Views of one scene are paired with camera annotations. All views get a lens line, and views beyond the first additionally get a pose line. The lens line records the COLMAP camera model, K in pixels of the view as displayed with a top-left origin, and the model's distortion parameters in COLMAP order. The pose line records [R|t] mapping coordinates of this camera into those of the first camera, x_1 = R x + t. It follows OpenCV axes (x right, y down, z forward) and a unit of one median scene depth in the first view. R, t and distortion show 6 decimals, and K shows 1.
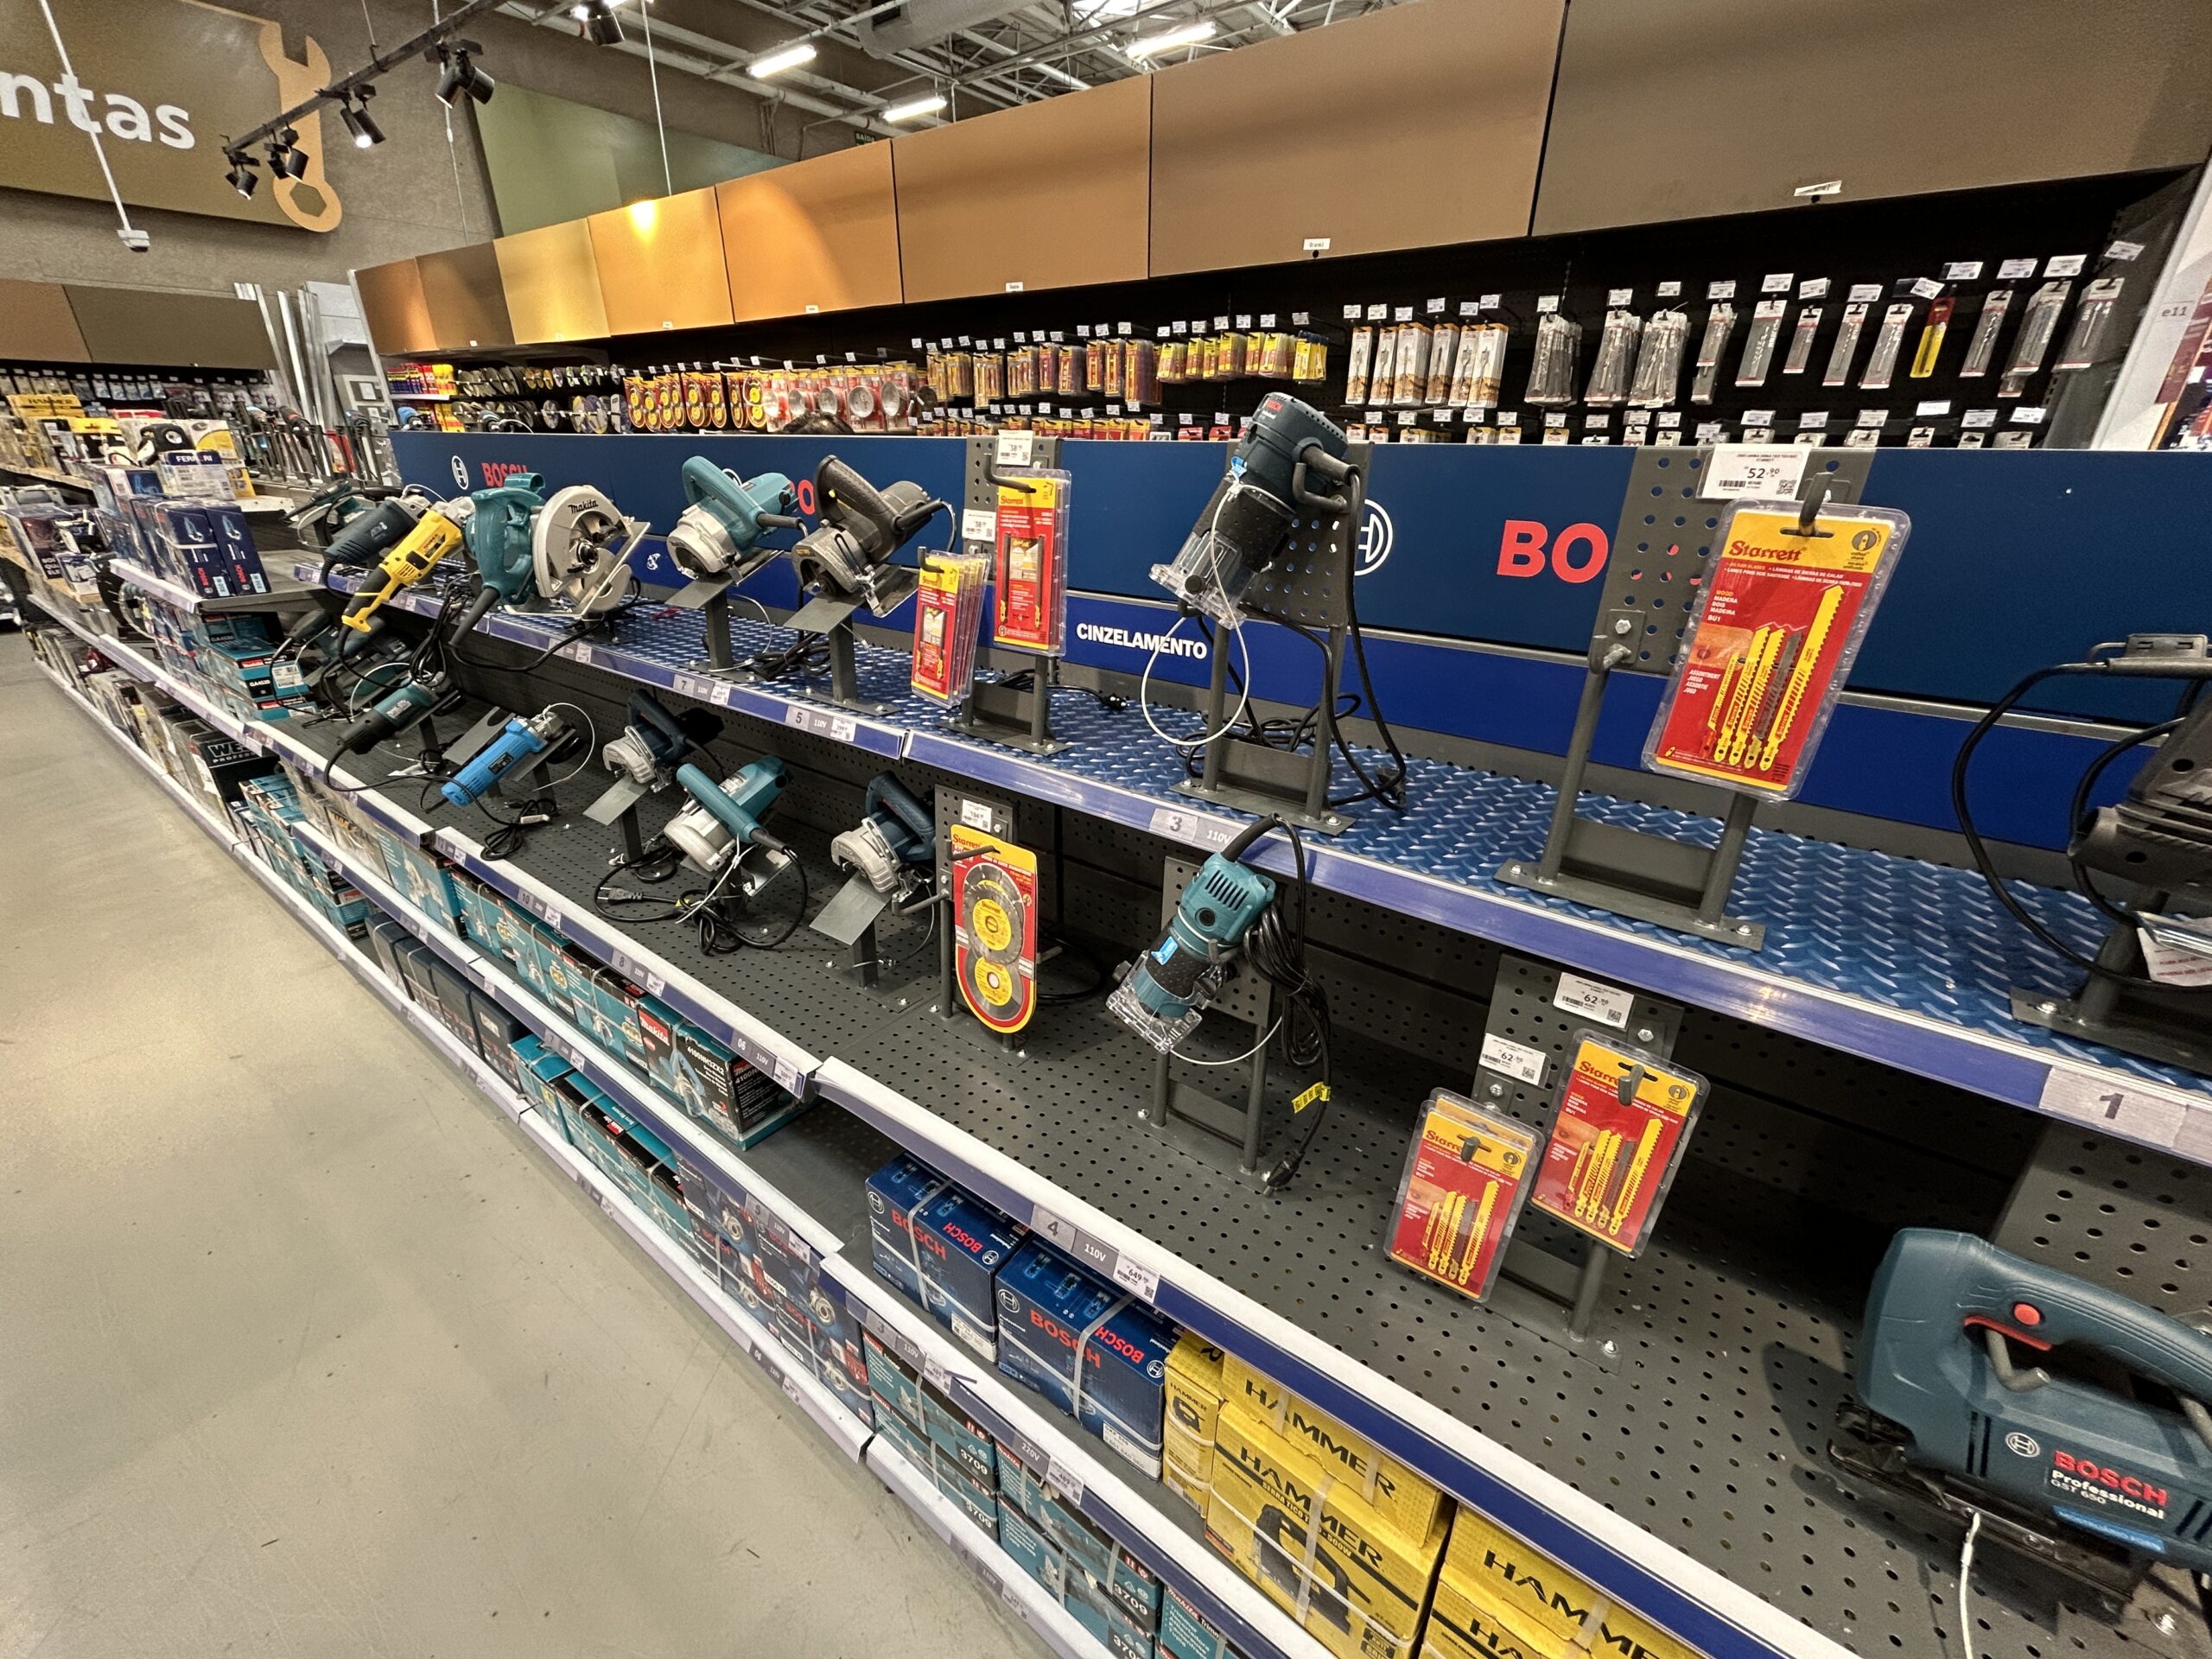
lens RADIAL K [[900.3, 0, 1115.0], [0, 900.3, 833.4], [0, 0, 1]] dist [-0.001312, 0.001424]
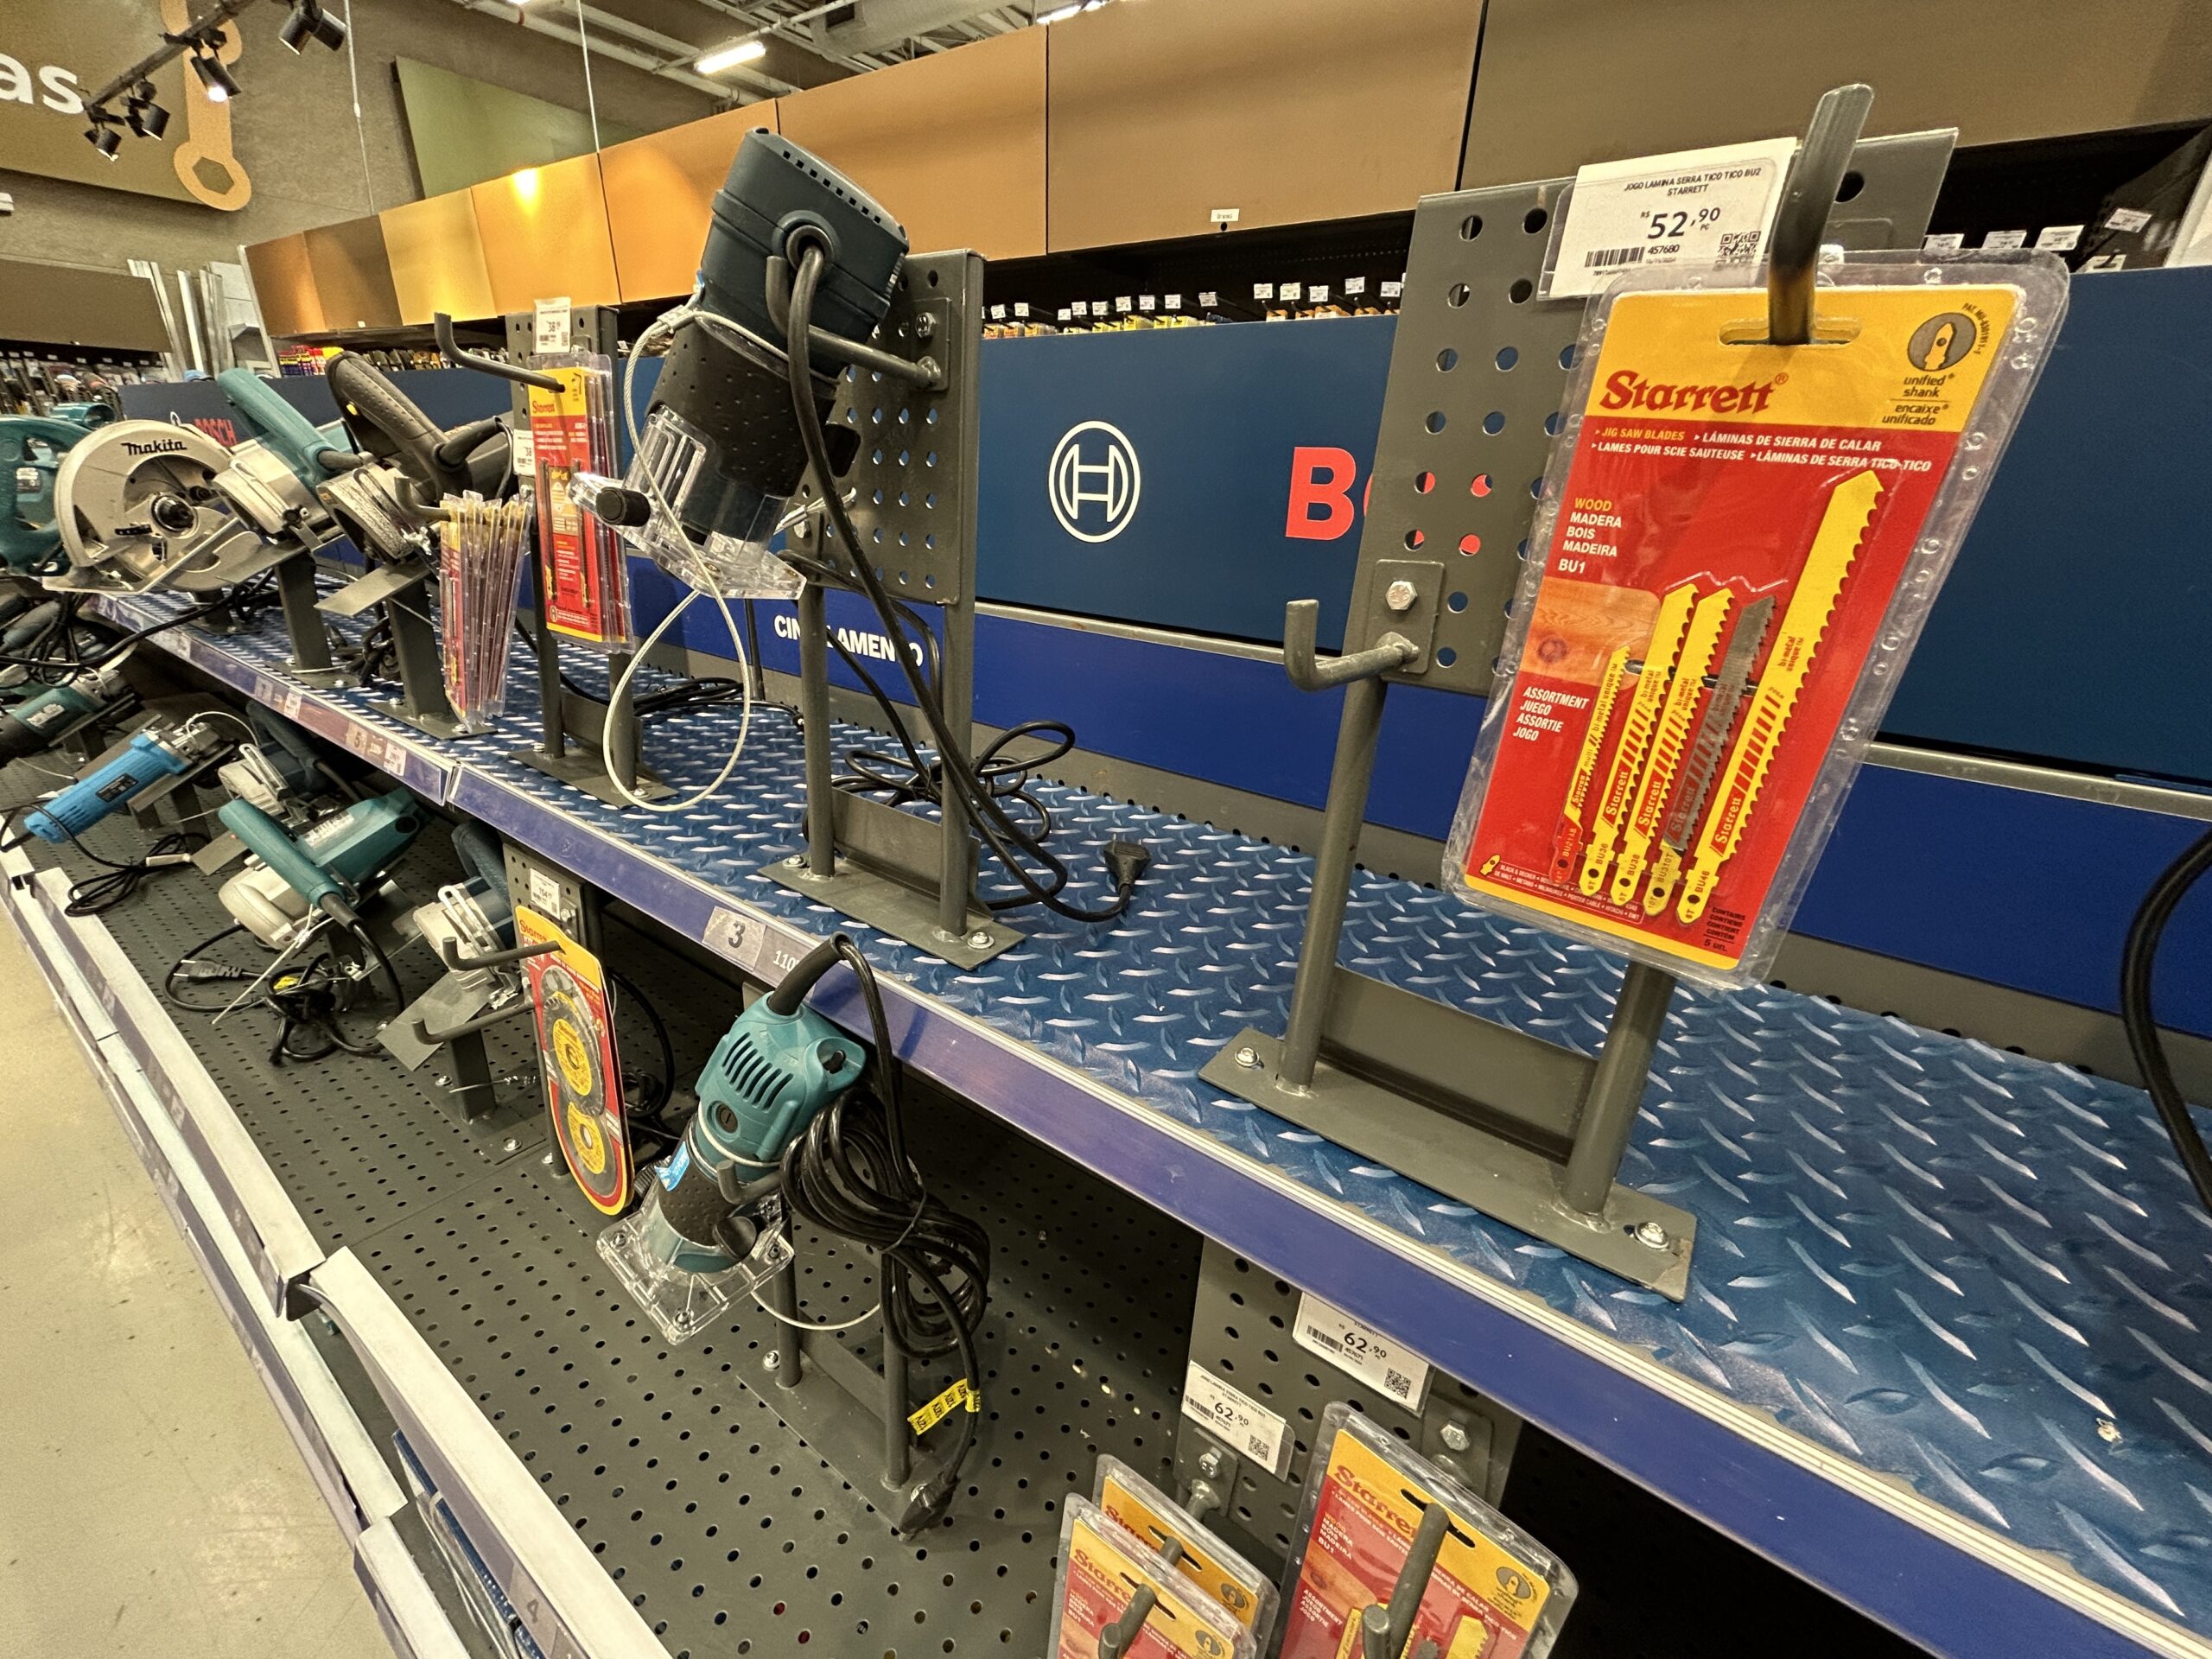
lens RADIAL K [[900.3, 0, 1114.6], [0, 900.3, 834.7], [0, 0, 1]] dist [-0.001312, 0.001424]
pose [[0.999326, 0.016445, 0.032833, 0.243013], [-0.015723, 0.999631, -0.022131, -0.055183], [-0.033185, 0.021600, 0.999216, 0.324394]]
